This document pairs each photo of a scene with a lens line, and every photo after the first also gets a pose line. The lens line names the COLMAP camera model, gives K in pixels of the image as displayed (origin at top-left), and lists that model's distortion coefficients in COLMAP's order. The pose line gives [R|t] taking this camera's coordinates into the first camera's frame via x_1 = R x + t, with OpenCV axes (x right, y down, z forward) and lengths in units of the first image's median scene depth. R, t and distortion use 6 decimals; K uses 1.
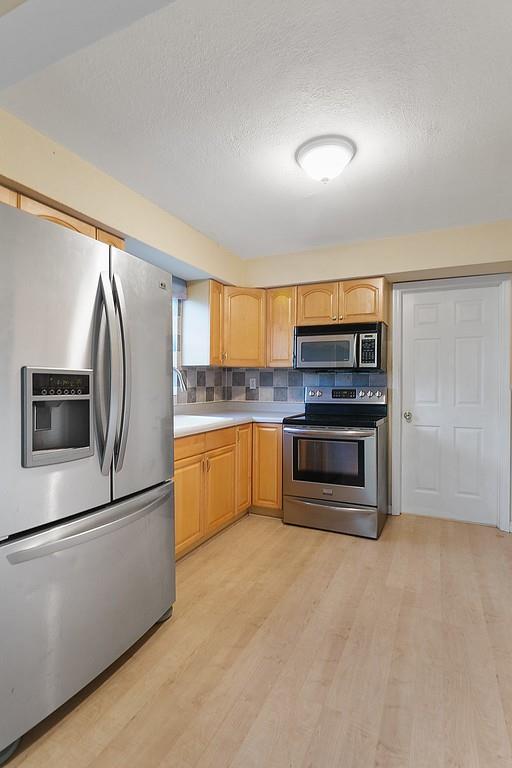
lens RADIAL K [[374.9, 0, 256.6], [0, 374.9, 382.8], [0, 0, 1]] dist [0.001007, -0.000398]
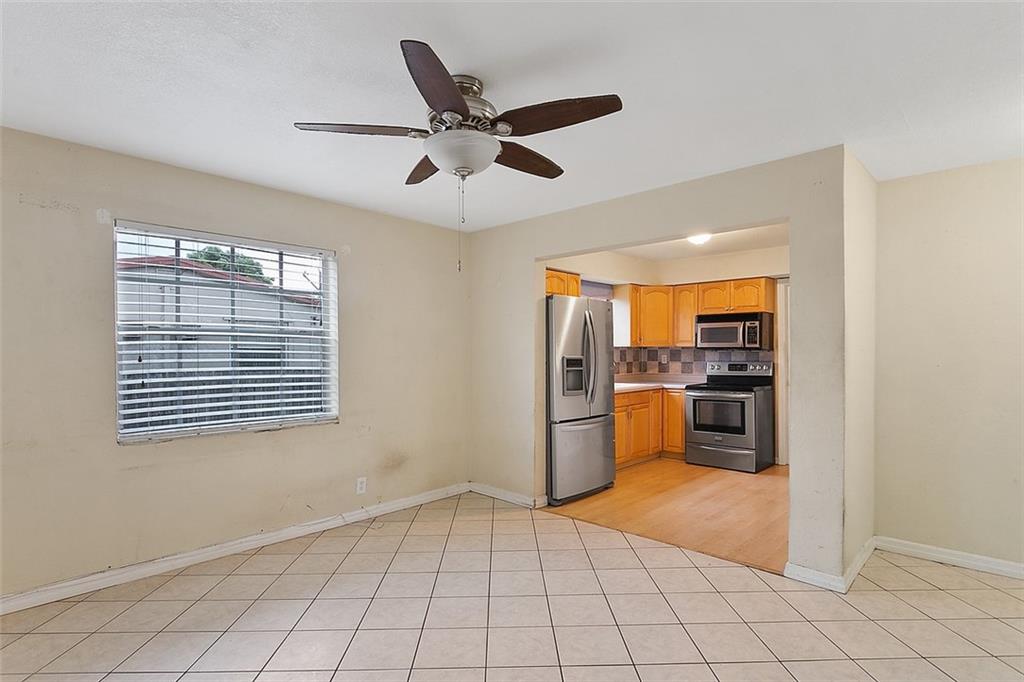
lens RADIAL K [[504.0, 0, 535.0], [0, 504.0, 356.1], [0, 0, 1]] dist [-0.013469, 0.004009]
pose [[0.958742, -0.005724, -0.284219, 0.066988], [0.007295, 0.999963, 0.004469, -0.023577], [0.284183, -0.006358, 0.958749, -0.900568]]
